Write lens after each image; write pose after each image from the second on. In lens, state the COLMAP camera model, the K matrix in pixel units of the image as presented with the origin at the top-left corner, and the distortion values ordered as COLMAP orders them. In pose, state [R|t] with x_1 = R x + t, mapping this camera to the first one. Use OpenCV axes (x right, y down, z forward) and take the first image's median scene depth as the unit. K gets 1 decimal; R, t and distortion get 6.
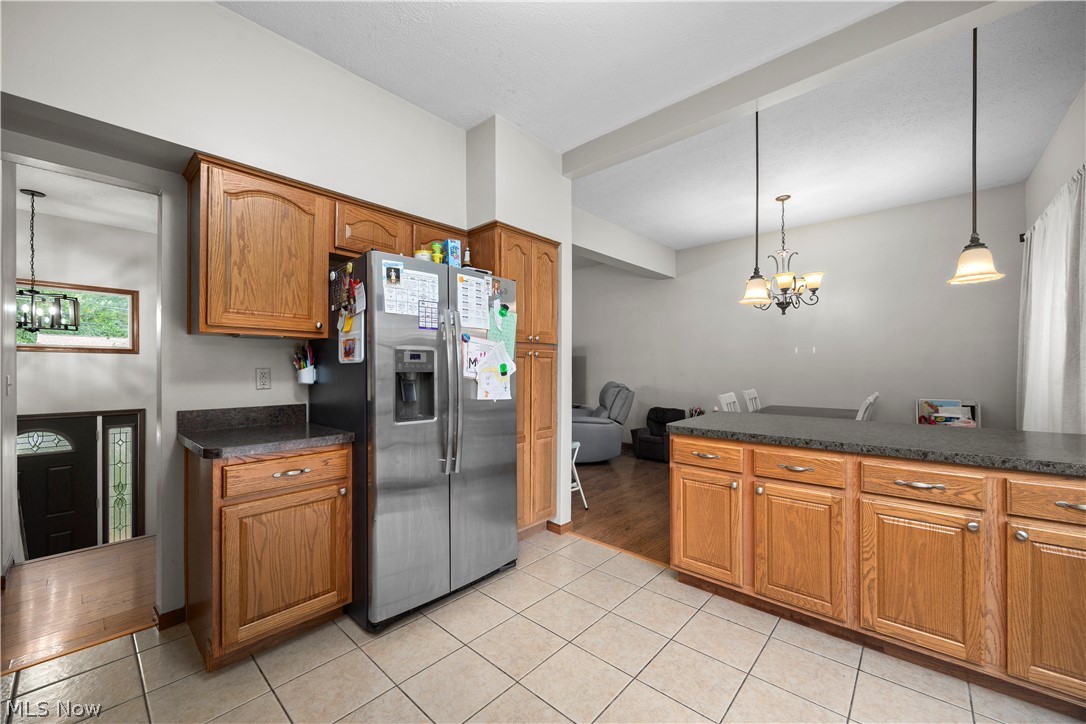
lens RADIAL K [[418.3, 0, 540.7], [0, 418.3, 369.4], [0, 0, 1]] dist [0.000177, -0.000175]
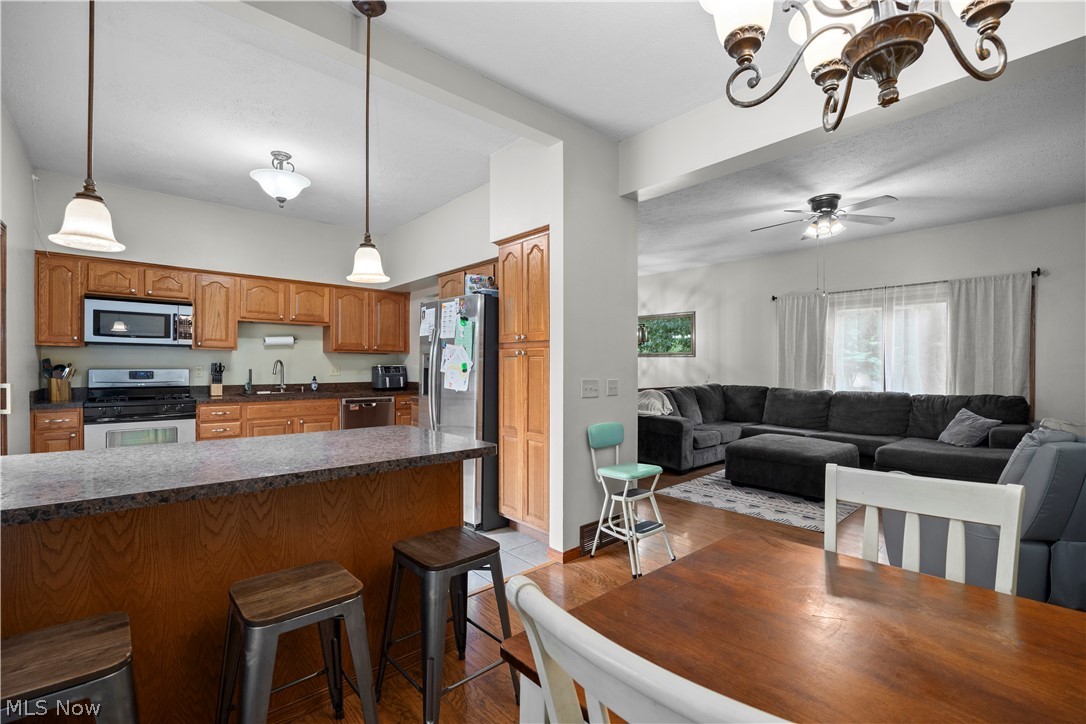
lens RADIAL K [[470.9, 0, 547.0], [0, 470.9, 368.9], [0, 0, 1]] dist [-0.013435, -0.000160]
pose [[-0.106133, 0.006989, -0.994327, 1.440066], [-0.010769, 0.999909, 0.008178, -0.010819], [0.994294, 0.011576, -0.106048, 1.545643]]
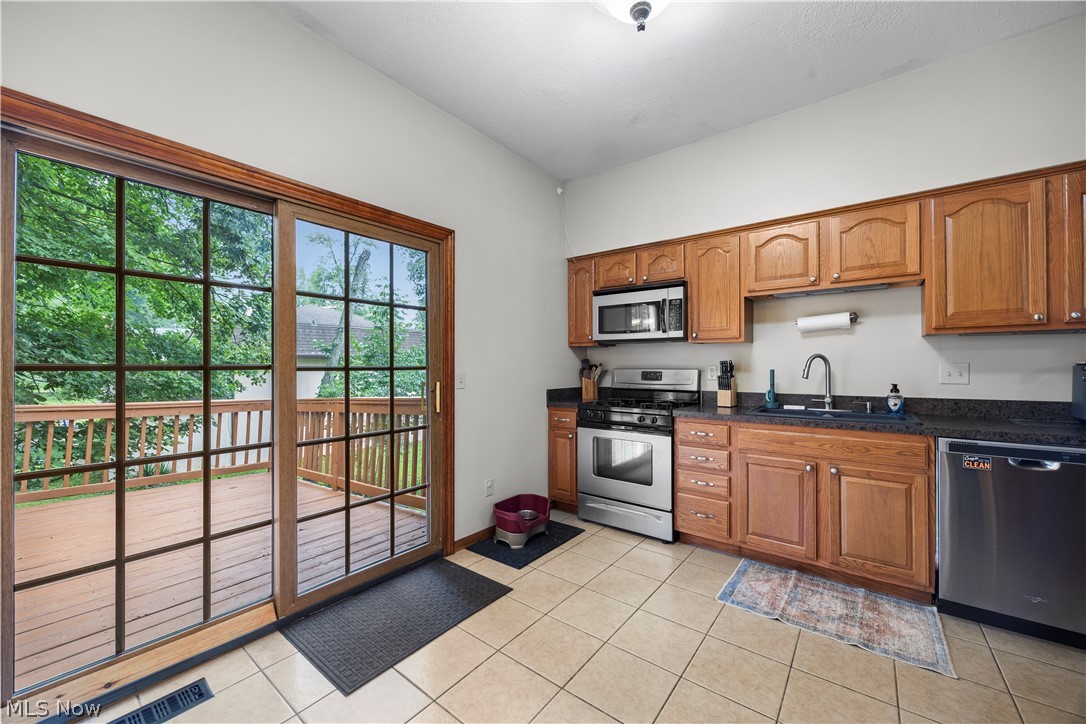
lens RADIAL K [[410.8, 0, 548.2], [0, 410.8, 366.1], [0, 0, 1]] dist [0.000190, -0.000015]
pose [[-0.997434, 0.003270, -0.071518, 0.154149], [0.002789, 0.999973, 0.006834, 0.002248], [0.071539, 0.006617, -0.997416, 1.121951]]
